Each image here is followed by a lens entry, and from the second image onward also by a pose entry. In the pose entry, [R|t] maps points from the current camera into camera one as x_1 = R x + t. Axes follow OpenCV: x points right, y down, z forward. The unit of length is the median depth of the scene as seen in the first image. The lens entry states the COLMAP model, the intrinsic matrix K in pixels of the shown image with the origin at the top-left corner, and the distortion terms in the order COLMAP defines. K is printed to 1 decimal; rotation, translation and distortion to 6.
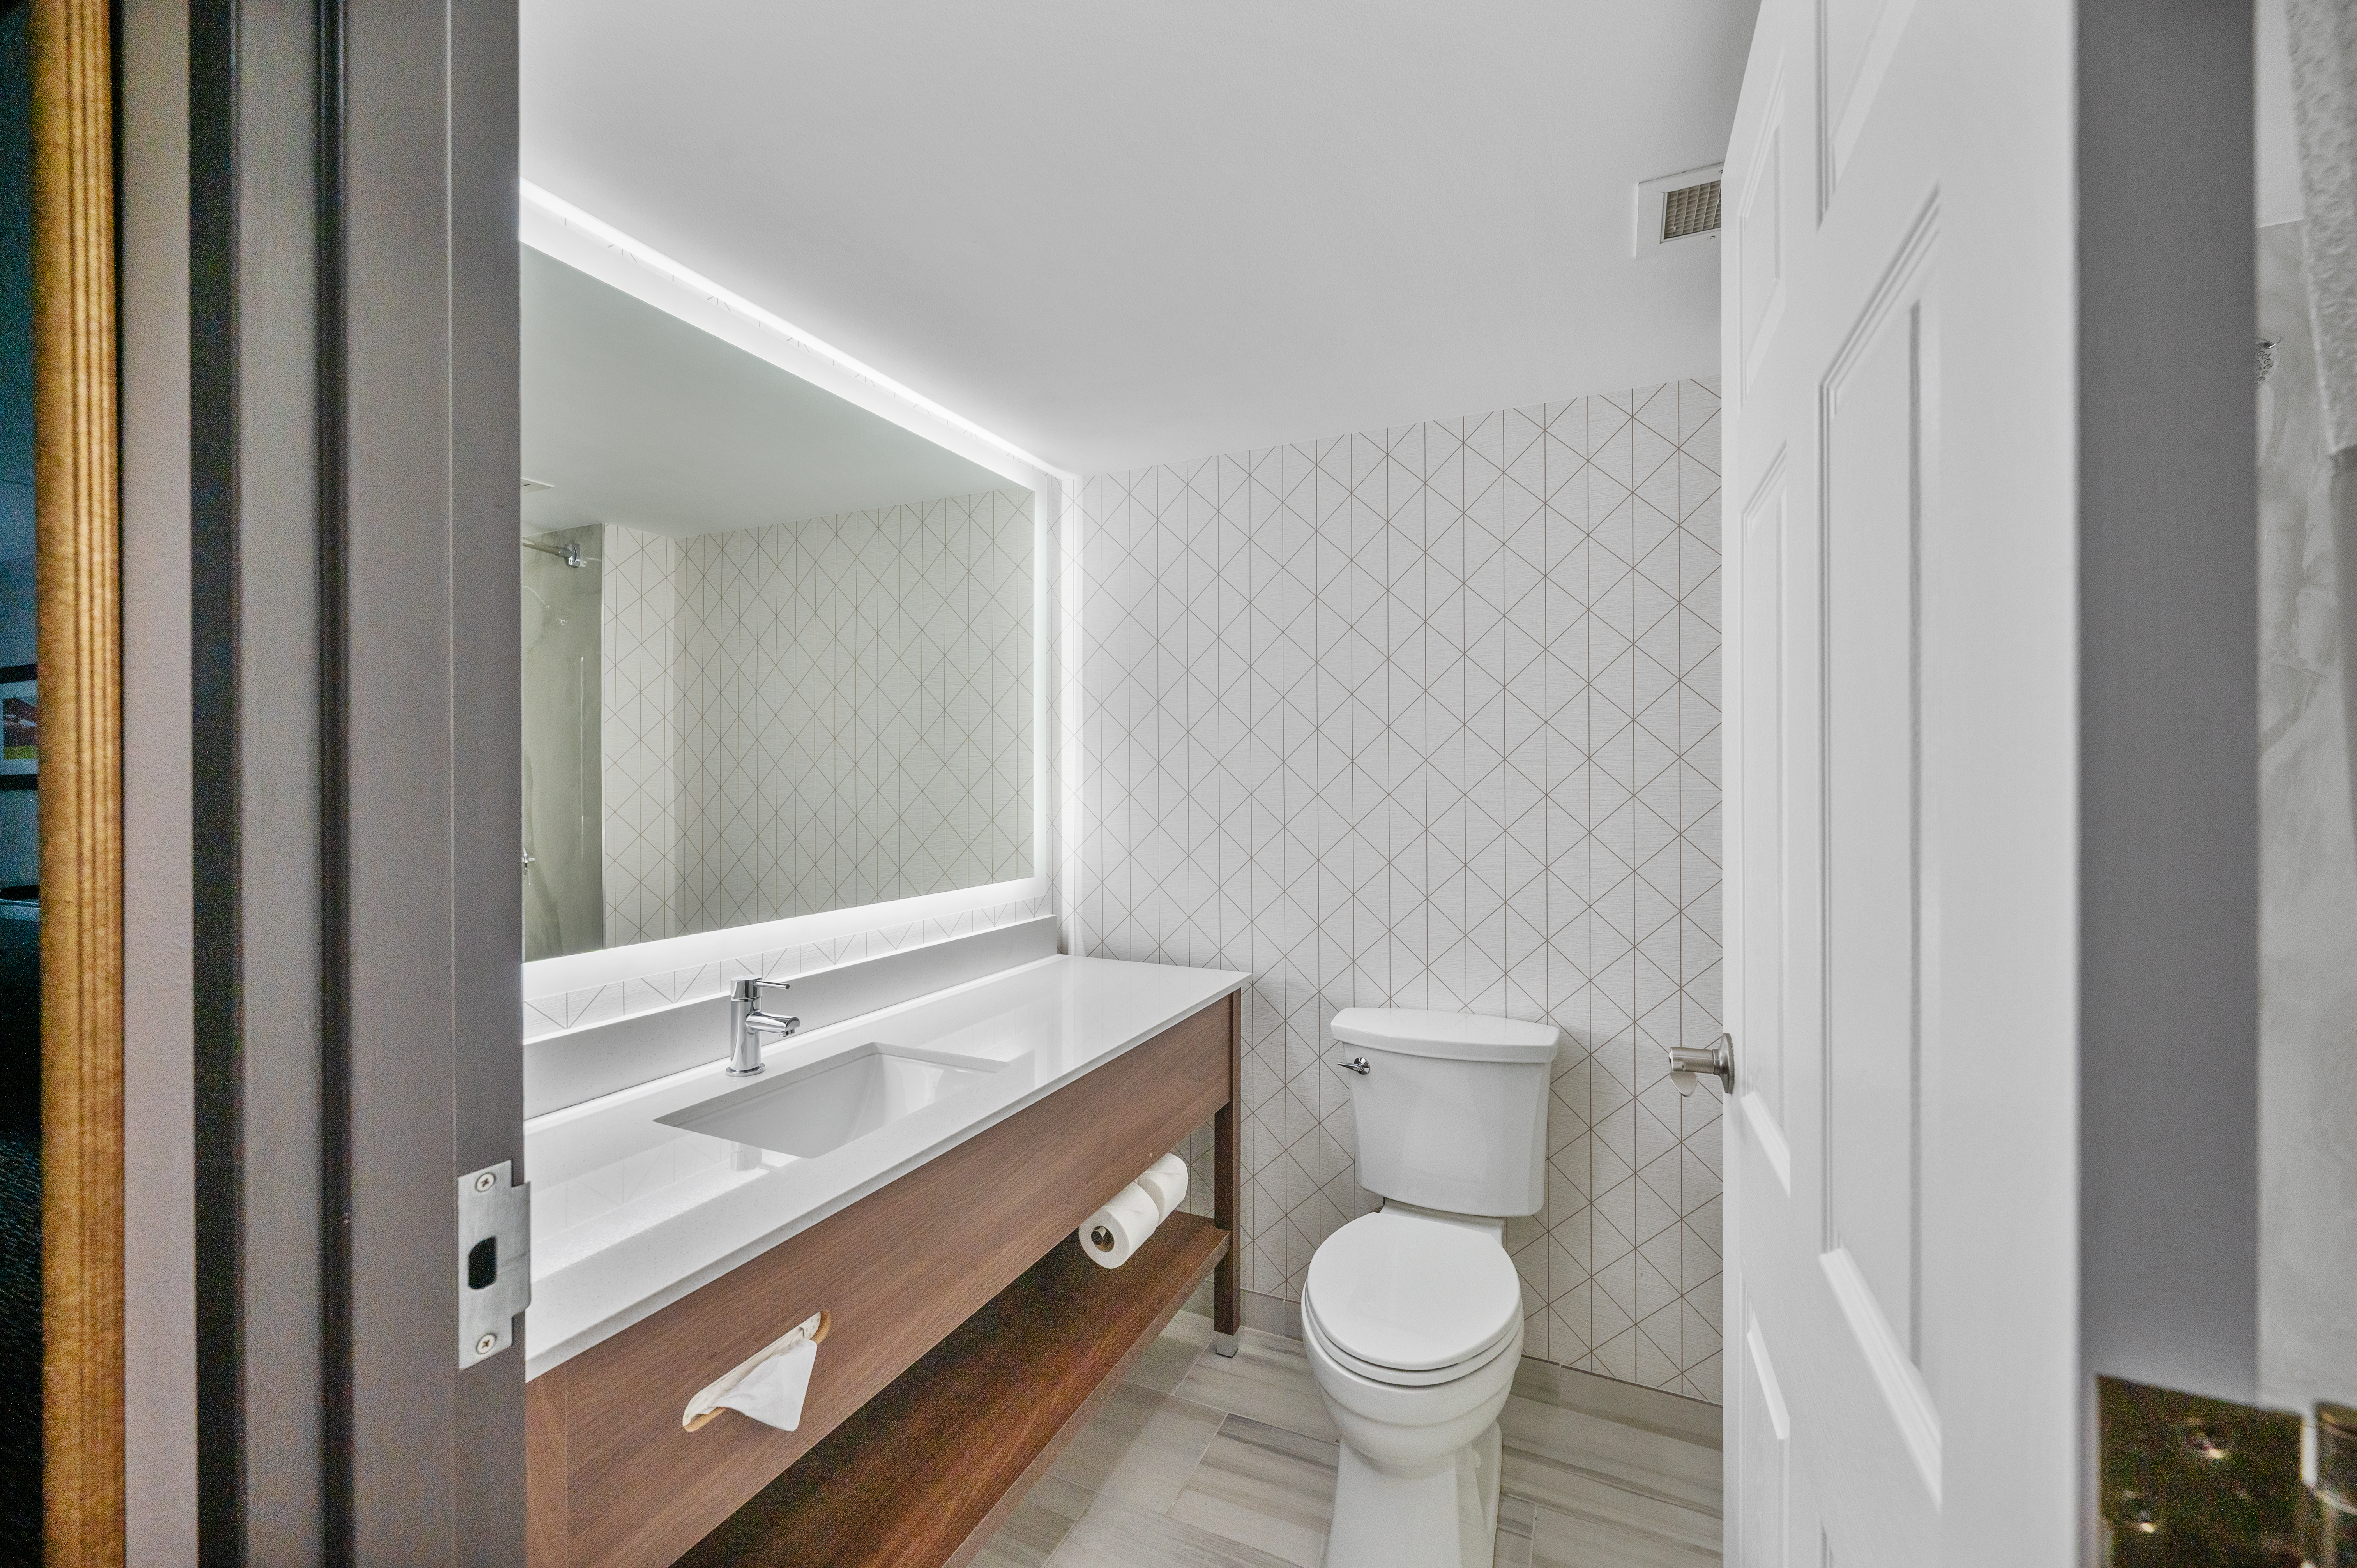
lens RADIAL K [[928.1, 0, 1182.2], [0, 928.1, 781.3], [0, 0, 1]] dist [-0.003634, 0.000025]
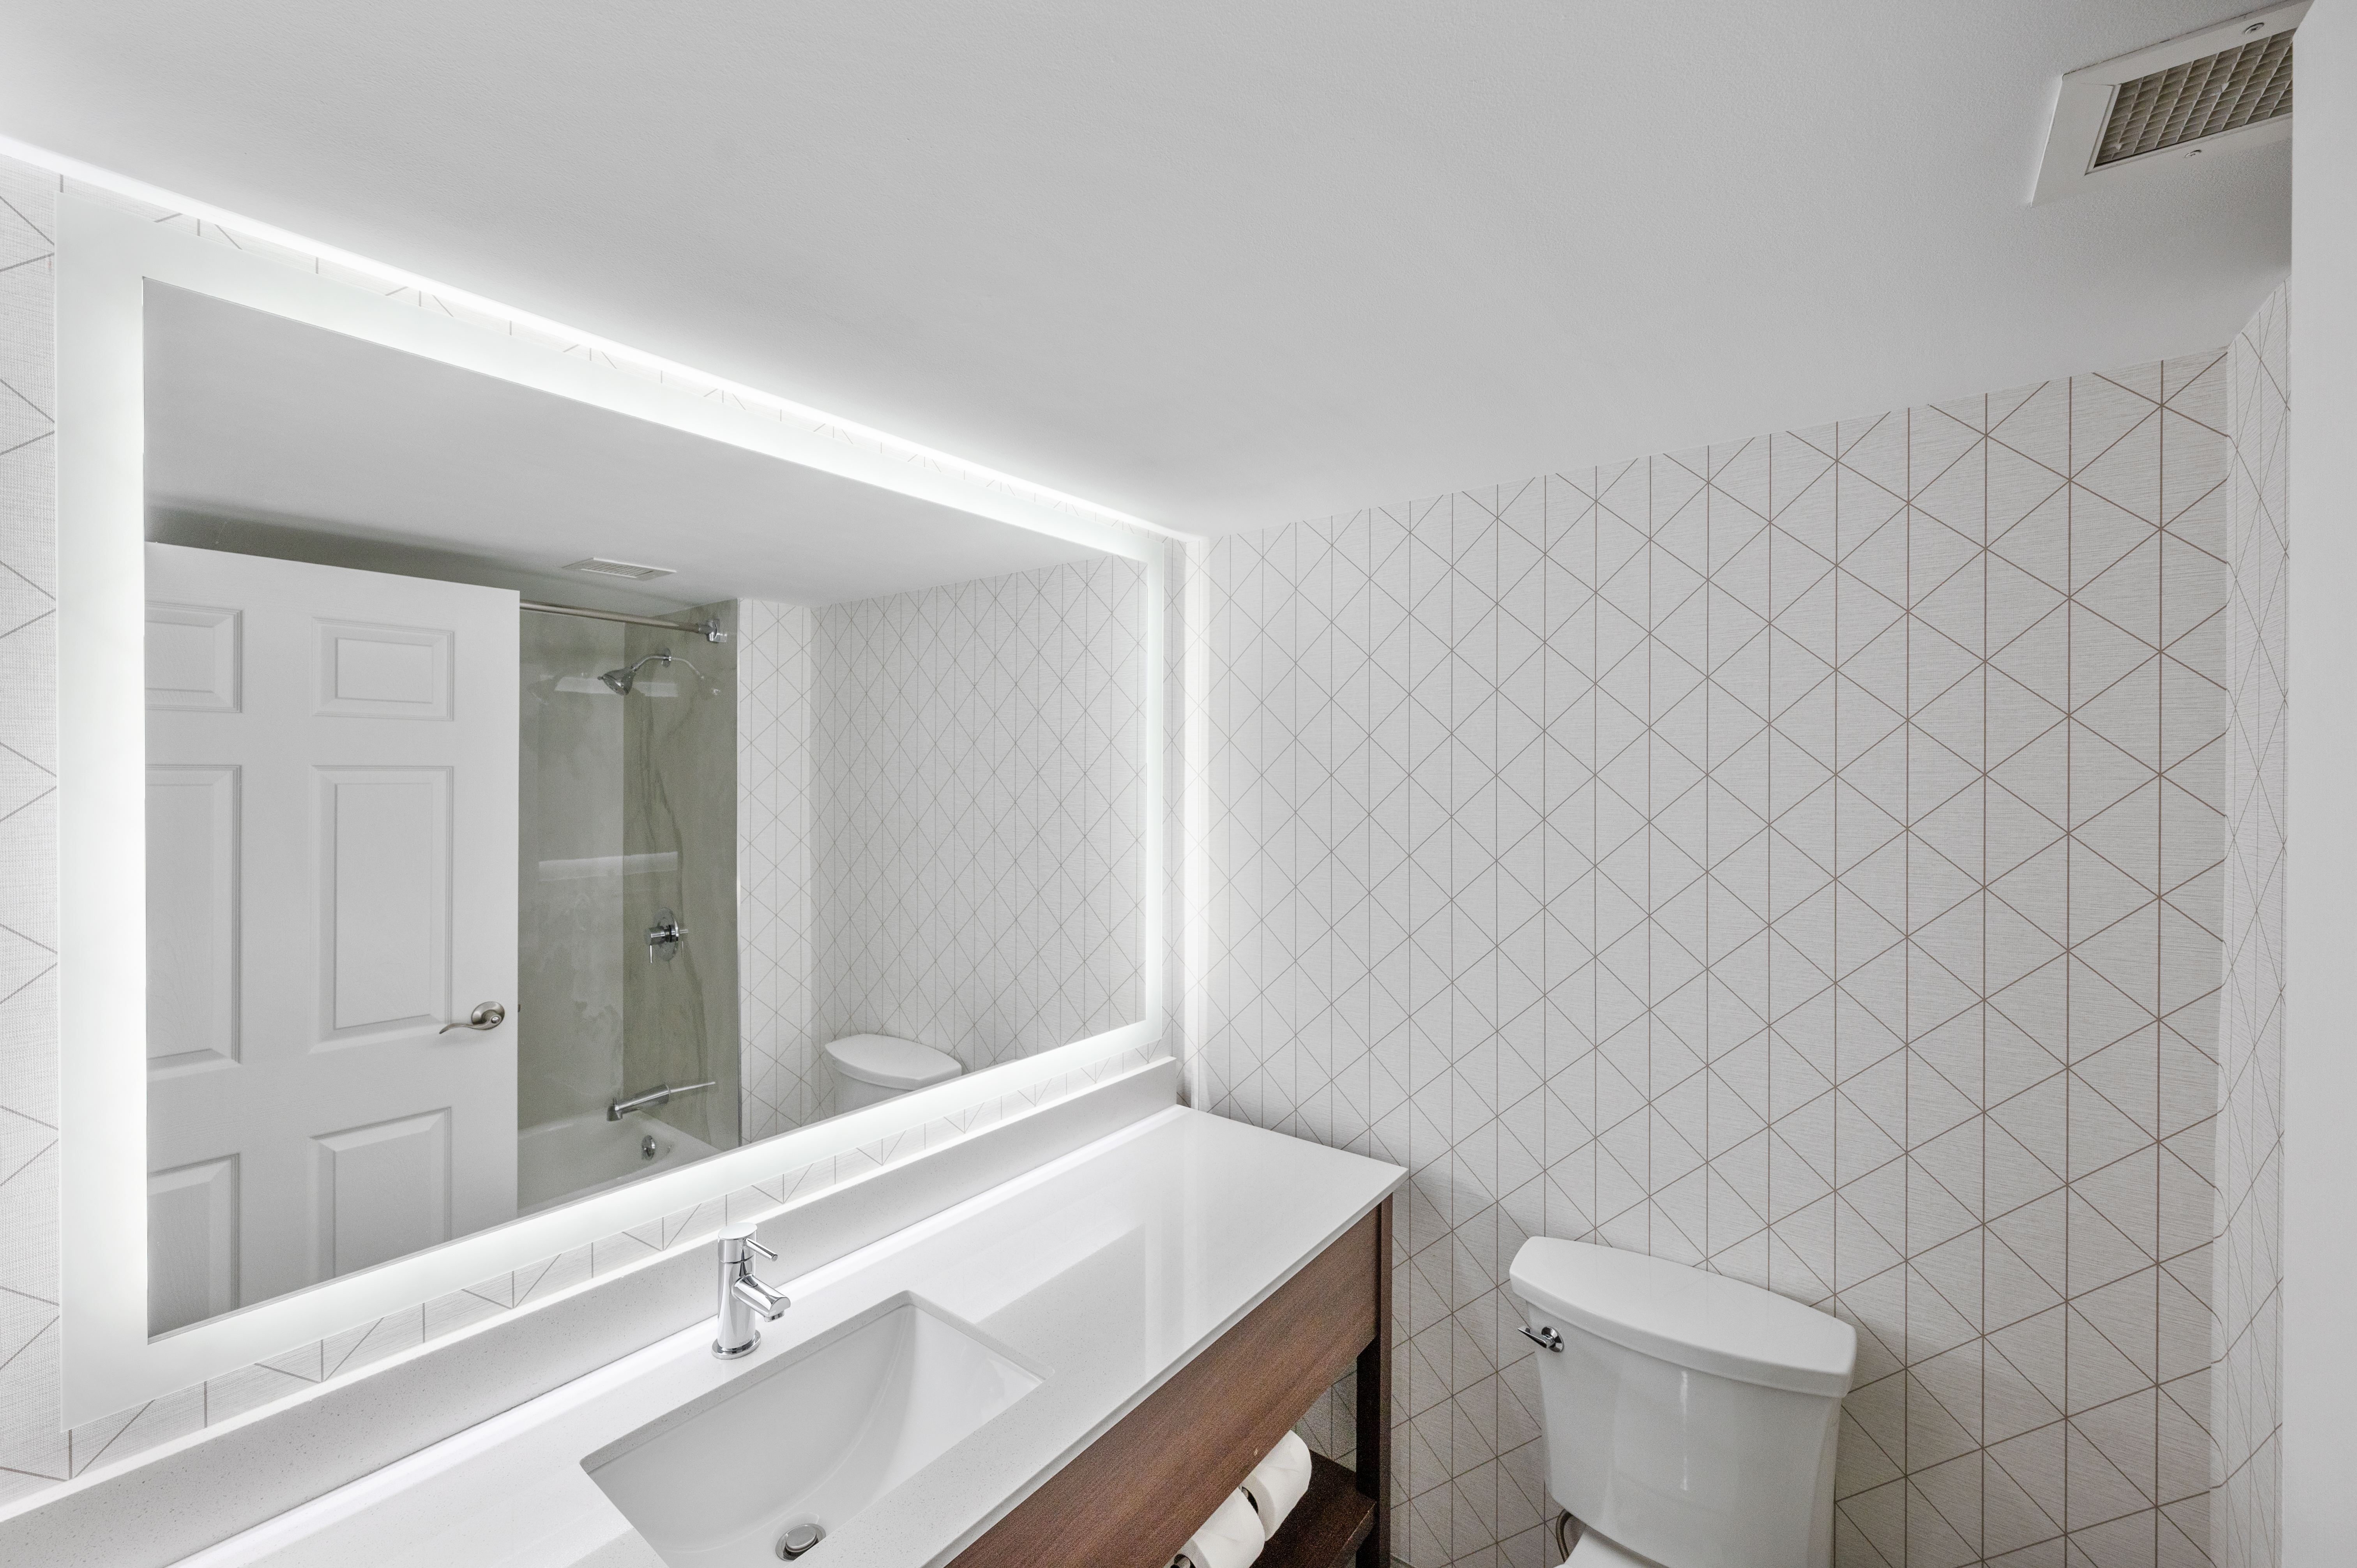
lens RADIAL K [[934.1, 0, 1181.5], [0, 934.1, 784.9], [0, 0, 1]] dist [-0.001140, 0.000131]
pose [[0.978184, 0.004433, -0.207693, 0.048755], [-0.003975, 0.999989, 0.002626, -0.116309], [0.207702, -0.001743, 0.978191, 0.181665]]
